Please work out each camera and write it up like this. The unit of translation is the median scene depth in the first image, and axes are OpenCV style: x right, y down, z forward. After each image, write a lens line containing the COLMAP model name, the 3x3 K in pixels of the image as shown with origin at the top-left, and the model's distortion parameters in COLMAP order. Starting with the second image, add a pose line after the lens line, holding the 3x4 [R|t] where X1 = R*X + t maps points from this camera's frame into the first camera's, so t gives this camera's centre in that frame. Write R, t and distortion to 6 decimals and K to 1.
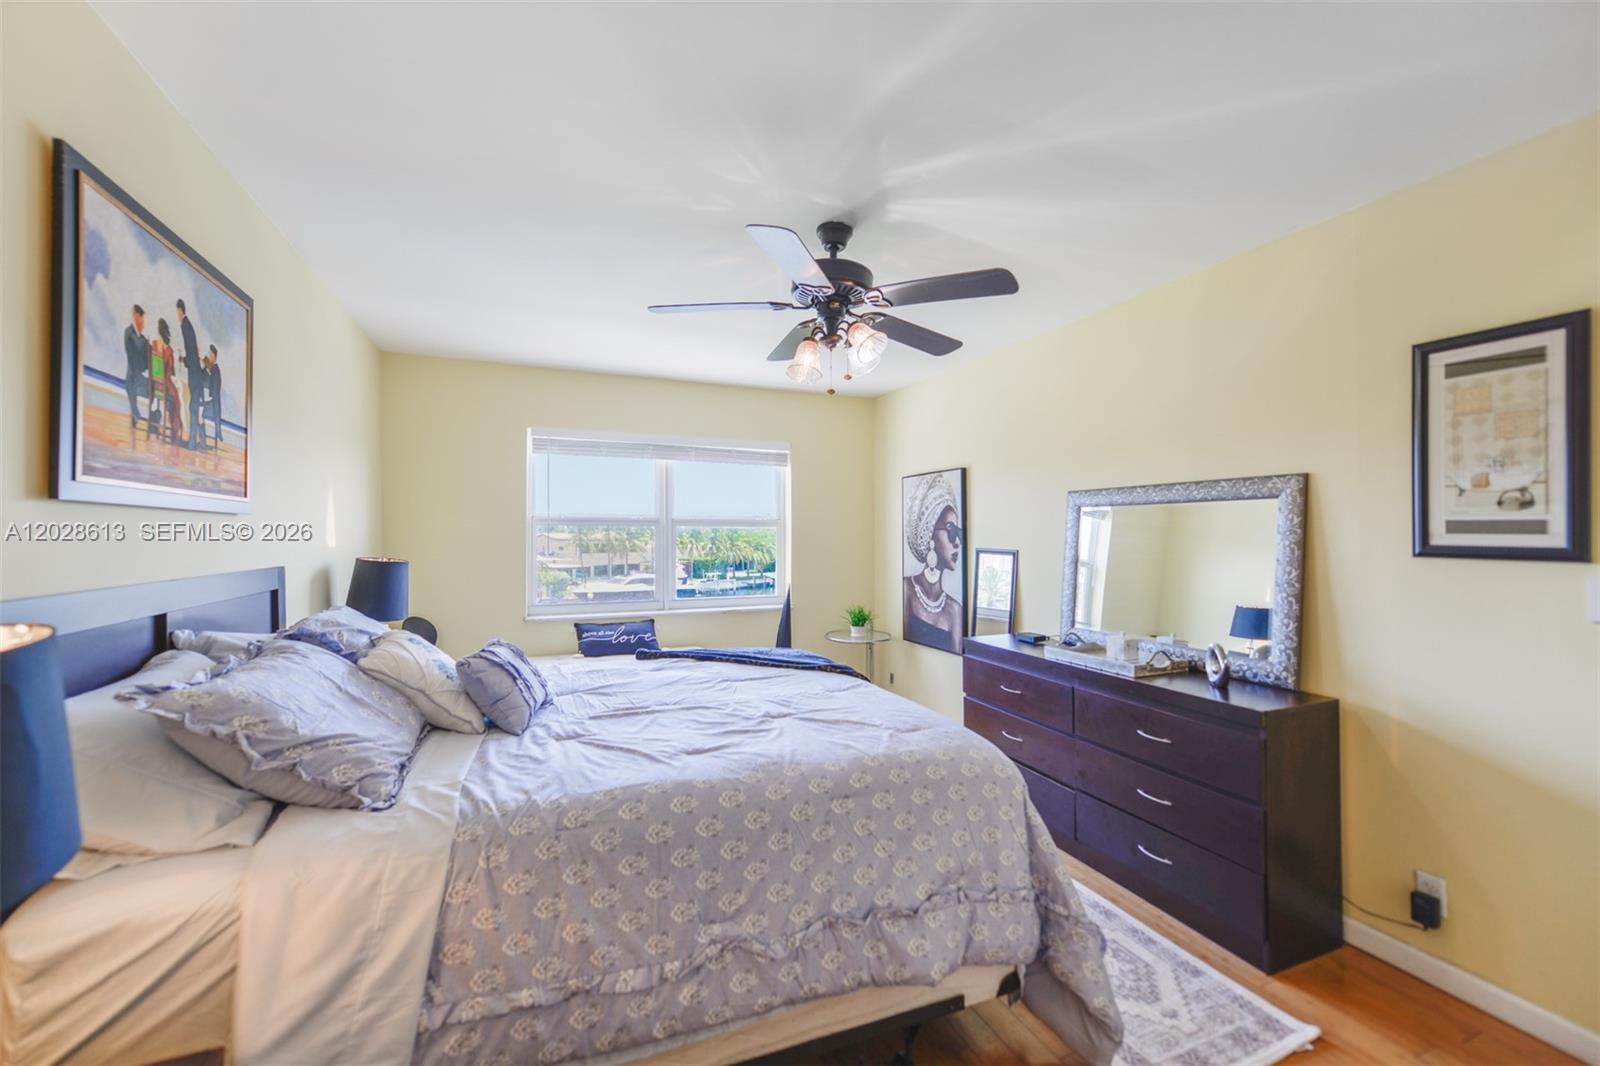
lens RADIAL K [[631.1, 0, 802.5], [0, 631.1, 524.6], [0, 0, 1]] dist [0.005231, -0.000075]
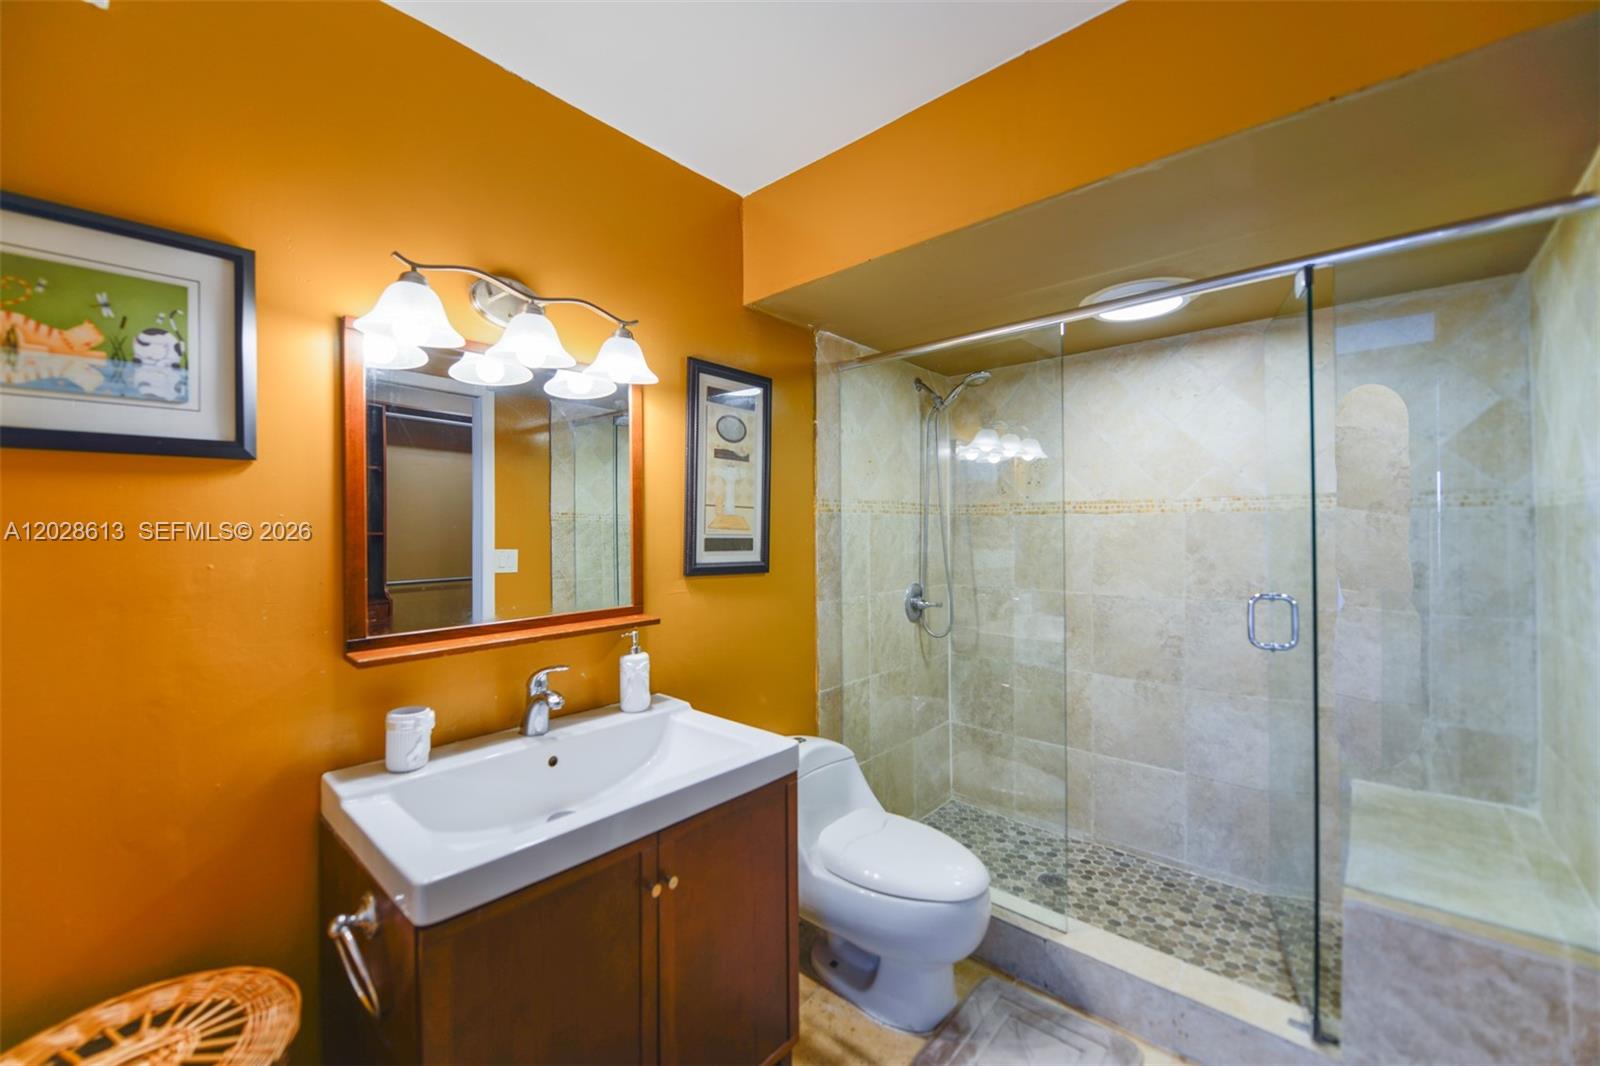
lens RADIAL K [[637.6, 0, 799.9], [0, 637.6, 523.9], [0, 0, 1]] dist [0.000107, -0.005107]
pose [[-0.427356, 0.012299, 0.904000, 0.020285], [-0.010390, 0.999775, -0.018513, -0.013656], [-0.904024, -0.017304, -0.427132, 1.380193]]
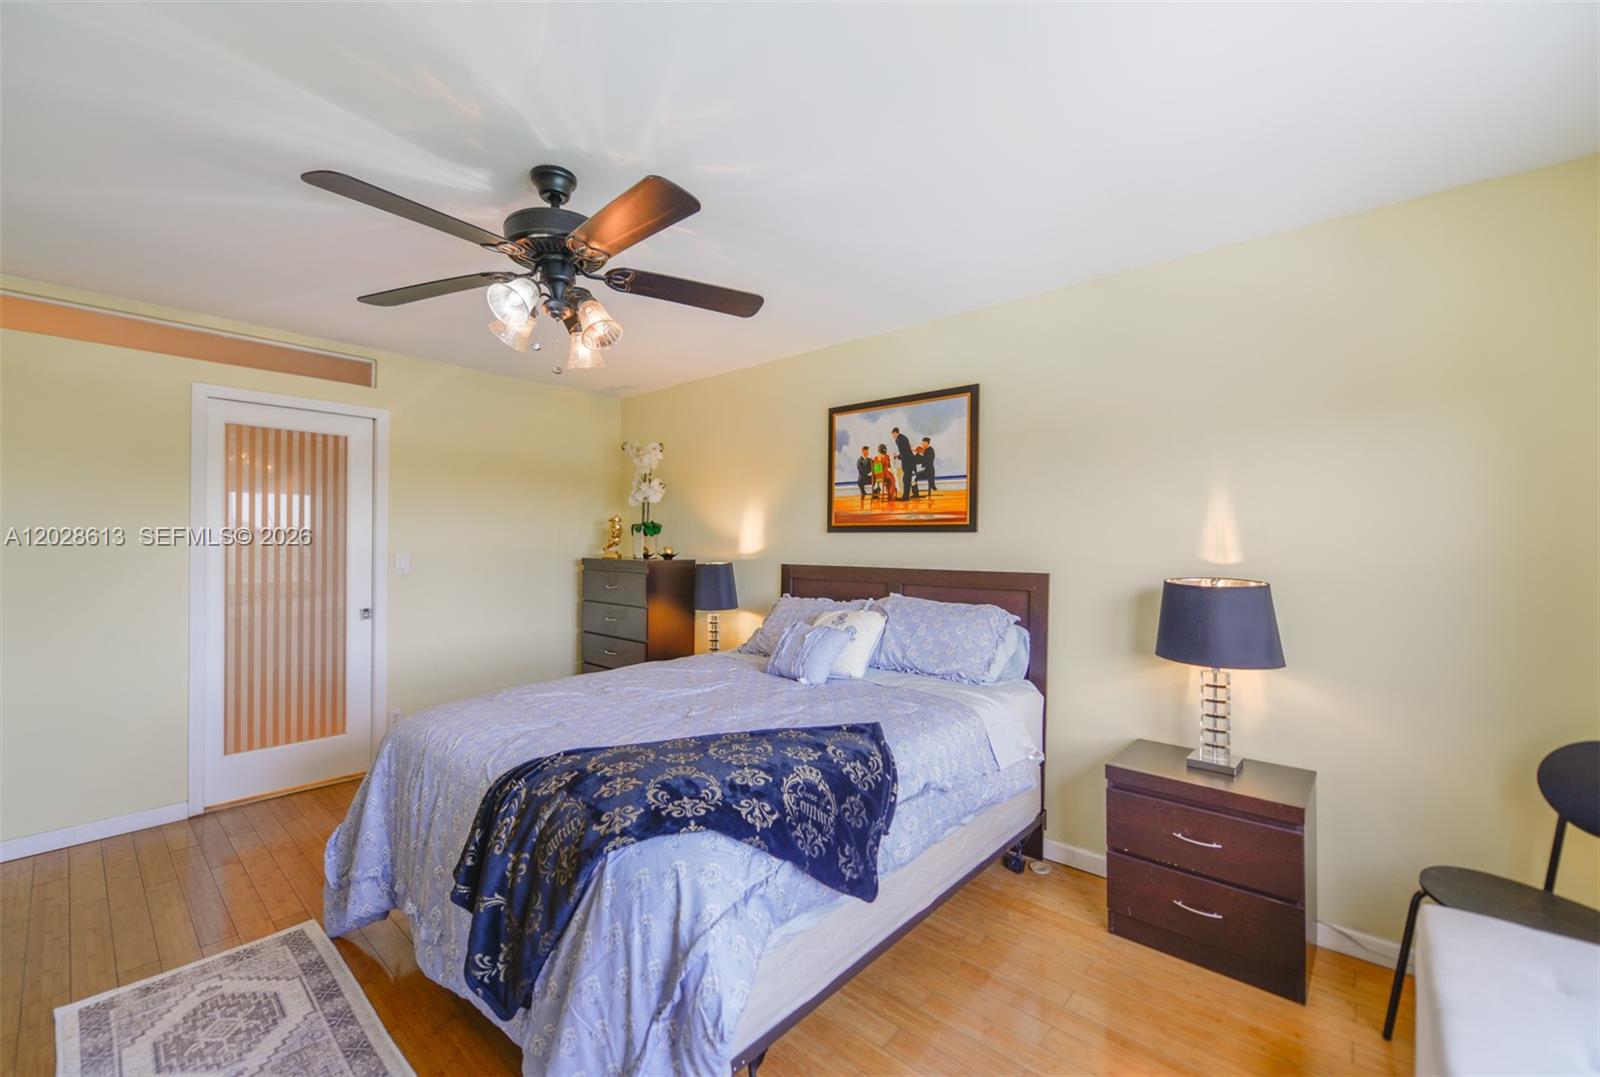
lens RADIAL K [[645.0, 0, 789.2], [0, 645.0, 543.8], [0, 0, 1]] dist [0.007626, -0.004619]
pose [[-0.905524, -0.006625, -0.424244, 0.161400], [-0.000483, 0.999894, -0.014584, 0.036081], [0.424295, -0.013001, -0.905430, 2.388859]]
